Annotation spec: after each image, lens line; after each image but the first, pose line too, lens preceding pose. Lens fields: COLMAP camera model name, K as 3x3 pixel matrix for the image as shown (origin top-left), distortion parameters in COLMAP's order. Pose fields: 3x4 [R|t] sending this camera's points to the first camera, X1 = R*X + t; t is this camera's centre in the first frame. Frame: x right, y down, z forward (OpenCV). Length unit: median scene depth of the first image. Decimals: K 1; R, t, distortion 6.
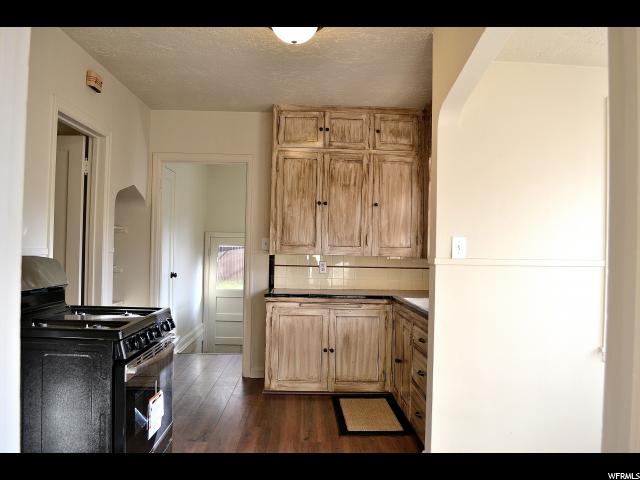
lens RADIAL K [[513.0, 0, 320.0], [0, 513.0, 240.0], [0, 0, 1]] dist [-0.079663, 0.003511]
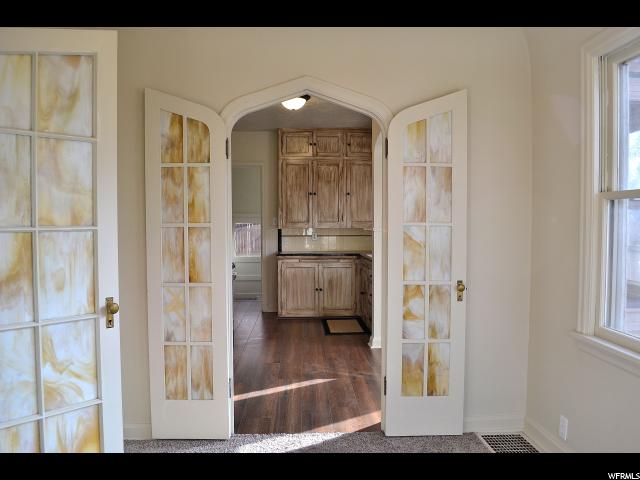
lens RADIAL K [[513.0, 0, 320.0], [0, 513.0, 240.0], [0, 0, 1]] dist [-0.079663, 0.003511]
pose [[0.999700, -0.024017, 0.004741, 0.015443], [0.023757, 0.998528, 0.048763, -0.008726], [-0.005905, -0.048636, 0.998799, -0.510899]]
